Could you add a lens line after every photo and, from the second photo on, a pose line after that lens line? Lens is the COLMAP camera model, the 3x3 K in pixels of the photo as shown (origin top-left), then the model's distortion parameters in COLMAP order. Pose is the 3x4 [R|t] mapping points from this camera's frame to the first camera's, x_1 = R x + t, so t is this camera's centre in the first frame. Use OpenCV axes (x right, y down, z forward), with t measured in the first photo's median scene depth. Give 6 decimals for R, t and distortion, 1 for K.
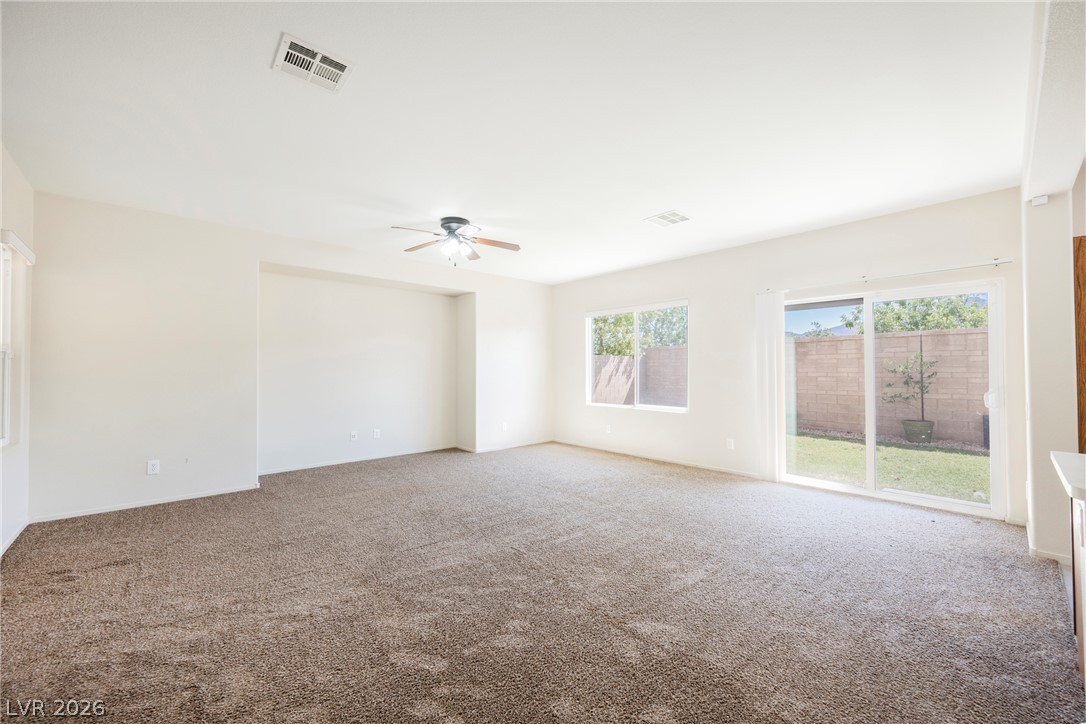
lens RADIAL K [[426.0, 0, 550.4], [0, 426.0, 359.4], [0, 0, 1]] dist [-0.001865, 0.000609]
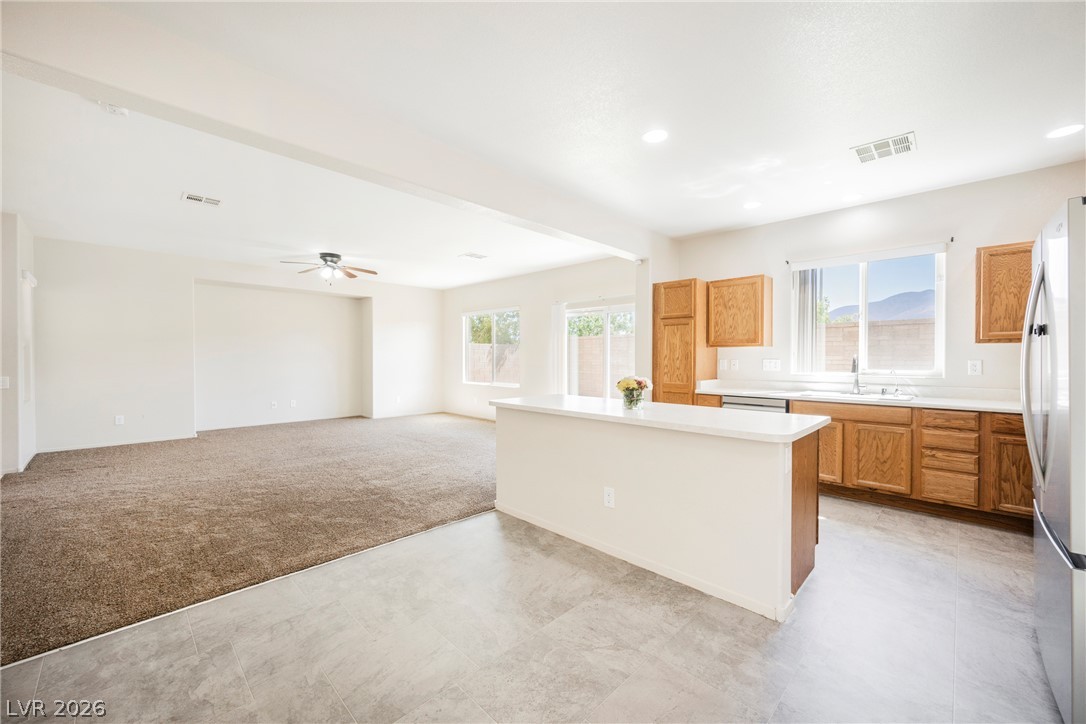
lens RADIAL K [[426.0, 0, 550.2], [0, 426.0, 358.8], [0, 0, 1]] dist [-0.001865, 0.000609]
pose [[0.998672, 0.004063, 0.051365, 0.447129], [-0.005527, 0.999581, 0.028398, -0.010944], [-0.051228, -0.028644, 0.998276, -0.503668]]
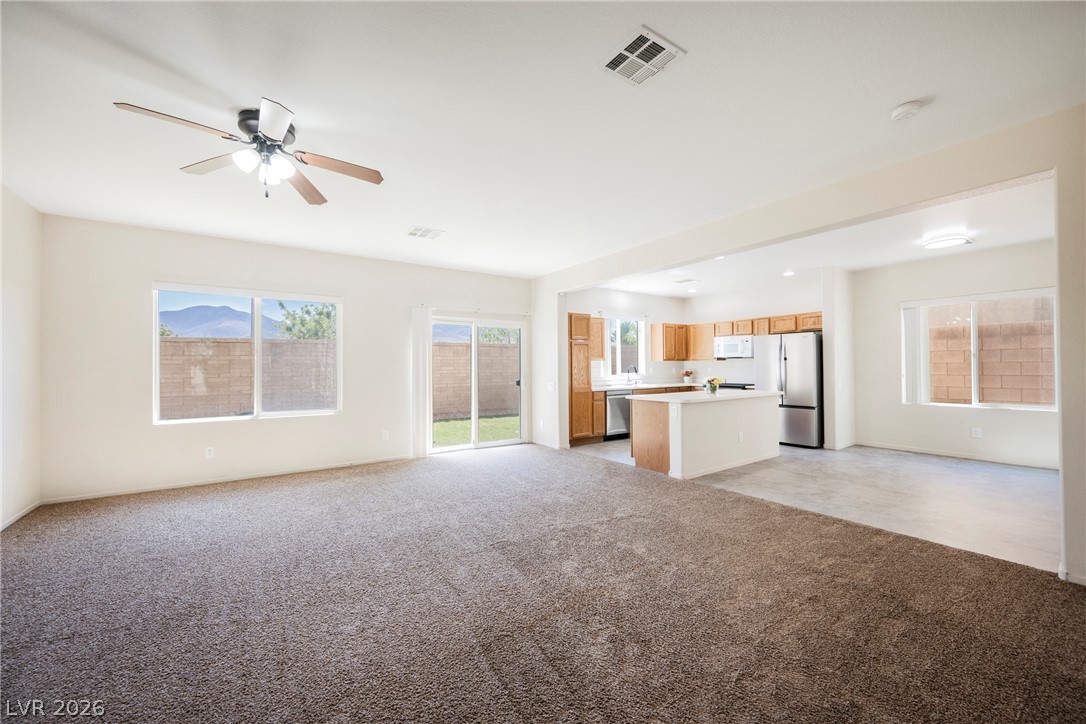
lens RADIAL K [[426.0, 0, 541.6], [0, 426.0, 363.1], [0, 0, 1]] dist [-0.001865, 0.000609]
pose [[0.136974, 0.009860, 0.990526, -0.738539], [-0.015334, 0.999852, -0.007832, 0.012130], [-0.990456, -0.014116, 0.137105, 0.512715]]
